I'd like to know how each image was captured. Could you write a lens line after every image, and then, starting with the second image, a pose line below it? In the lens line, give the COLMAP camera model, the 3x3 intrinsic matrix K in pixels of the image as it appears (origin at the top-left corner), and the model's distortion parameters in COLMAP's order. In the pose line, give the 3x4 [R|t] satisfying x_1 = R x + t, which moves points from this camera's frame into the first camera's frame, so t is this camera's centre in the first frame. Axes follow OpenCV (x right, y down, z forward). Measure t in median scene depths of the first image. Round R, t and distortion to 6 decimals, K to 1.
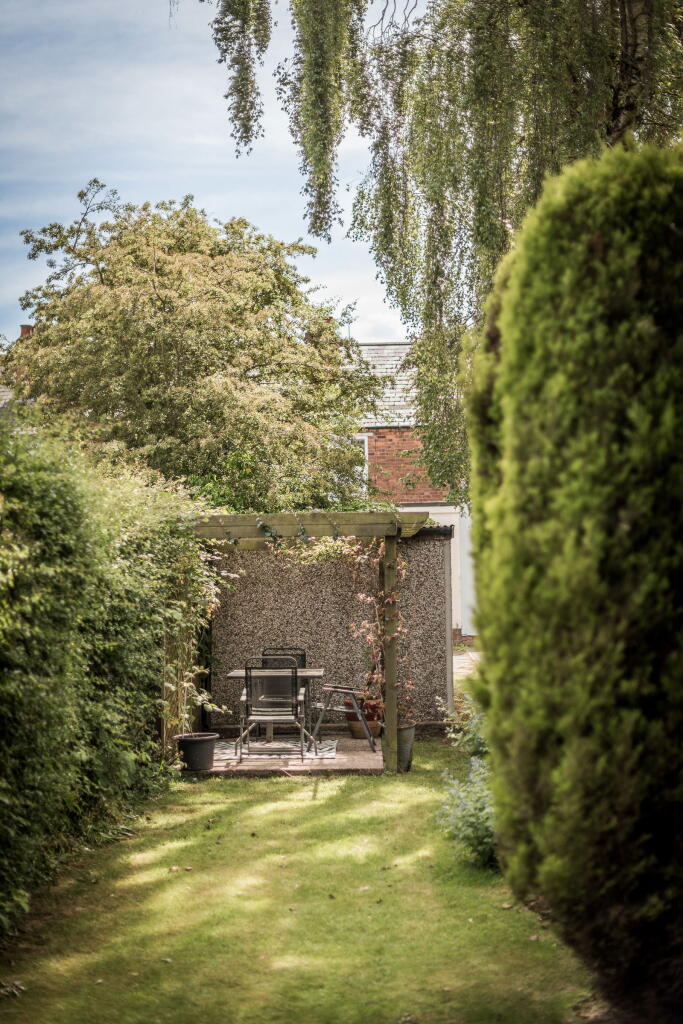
lens RADIAL K [[1466.3, 0, 342.1], [0, 1466.3, 515.2], [0, 0, 1]] dist [0.008299, 0.000000]
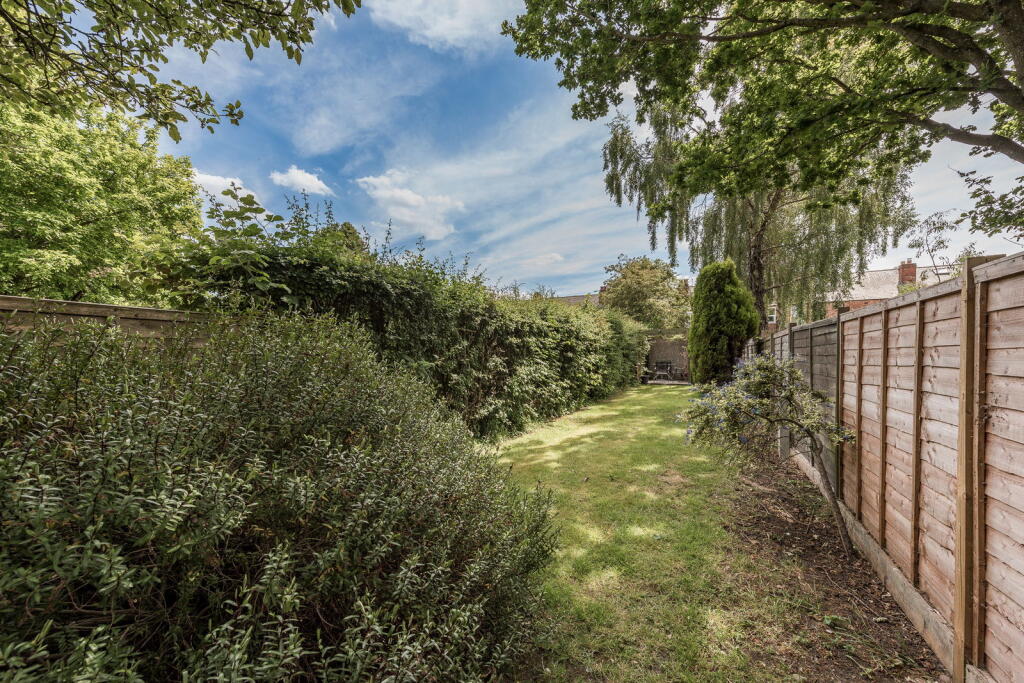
lens RADIAL K [[411.1, 0, 503.6], [0, 411.1, 358.2], [0, 0, 1]] dist [0.001795, -0.000043]
pose [[0.906267, 0.015688, -0.422415, 0.041294], [0.005195, 0.998822, 0.048242, 0.022249], [0.422674, -0.045915, 0.905118, -0.334601]]
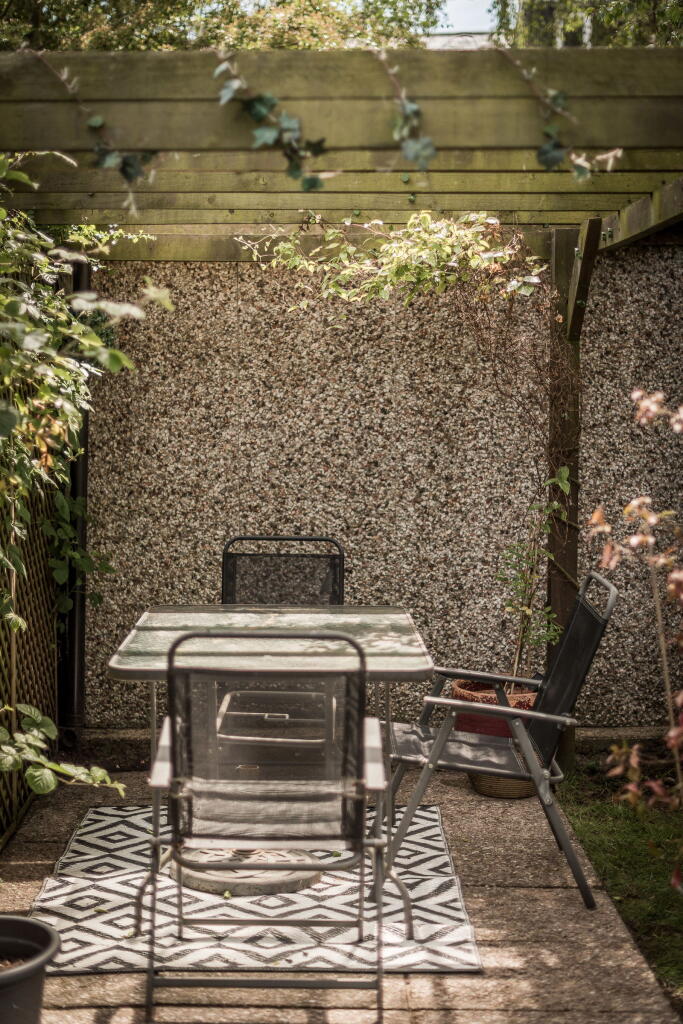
lens RADIAL K [[1466.3, 0, 337.5], [0, 1466.3, 510.7], [0, 0, 1]] dist [0.008299, 0.000000]
pose [[0.999224, 0.013644, 0.036951, -0.040284], [-0.018643, 0.990186, 0.138508, 0.034557], [-0.034698, -0.139089, 0.989672, 0.651547]]
